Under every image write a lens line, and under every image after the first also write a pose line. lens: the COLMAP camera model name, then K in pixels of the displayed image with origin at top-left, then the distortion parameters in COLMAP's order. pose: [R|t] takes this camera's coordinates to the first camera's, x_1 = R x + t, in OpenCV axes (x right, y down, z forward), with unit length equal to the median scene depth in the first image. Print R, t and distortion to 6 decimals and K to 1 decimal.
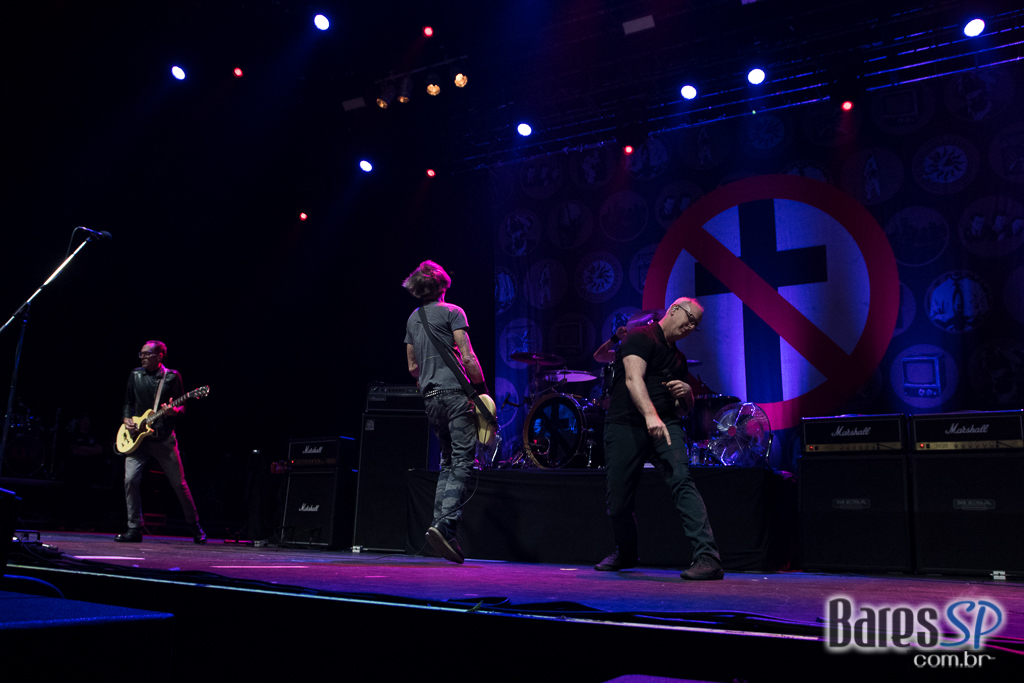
lens RADIAL K [[873.6, 0, 512.0], [0, 873.6, 341.5], [0, 0, 1]] dist [-0.096899, 0.110816]
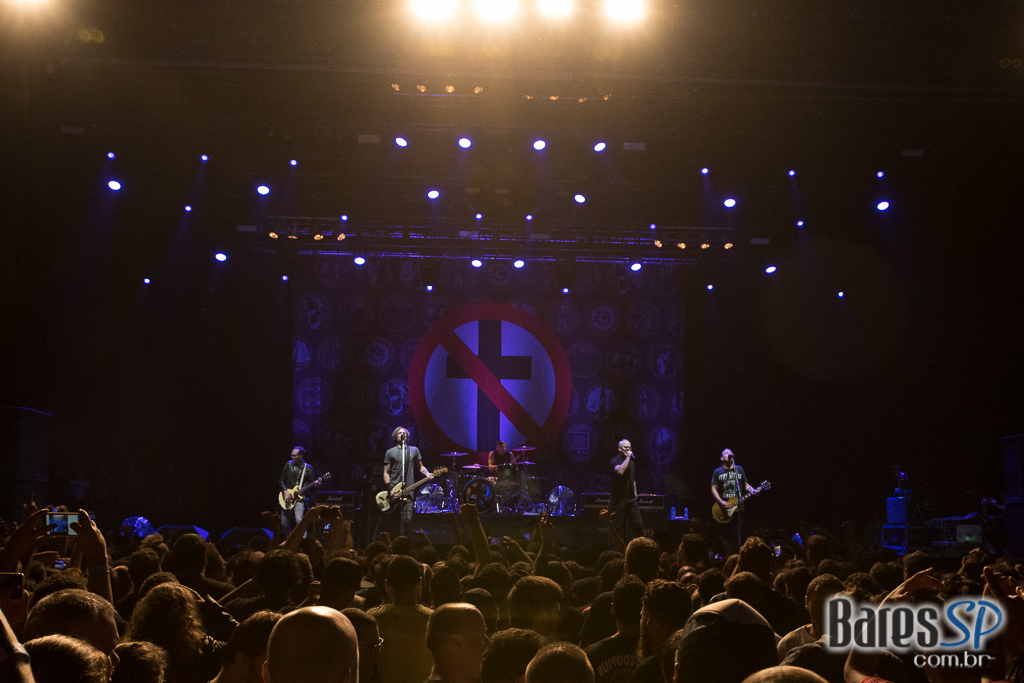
lens RADIAL K [[1163.9, 0, 512.0], [0, 1163.9, 341.5], [0, 0, 1]] dist [-0.010751, -0.003078]
pose [[0.848162, 0.065336, 0.525692, -1.698793], [-0.109216, 0.992612, 0.052844, -0.522230], [-0.518356, -0.102235, 0.849032, -1.723501]]
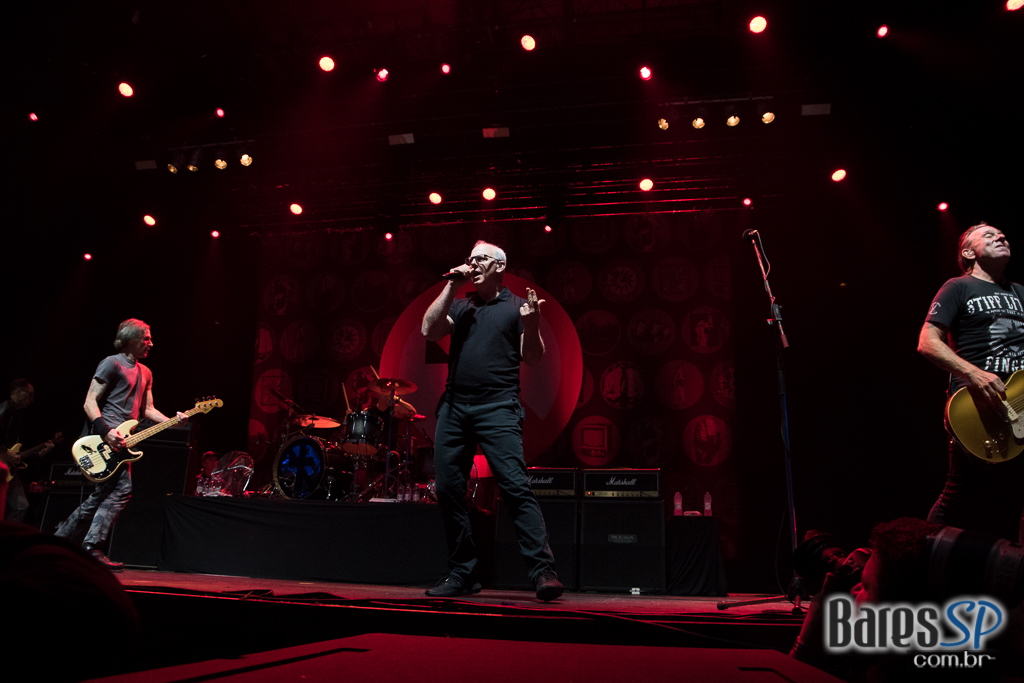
lens RADIAL K [[741.6, 0, 511.9], [0, 741.6, 347.1], [0, 0, 1]] dist [-0.124178, 0.002097]
pose [[0.943659, 0.096135, 0.316647, -0.009687], [-0.074036, 0.993950, -0.081126, 0.000129], [-0.322530, 0.053112, 0.945068, -0.031356]]
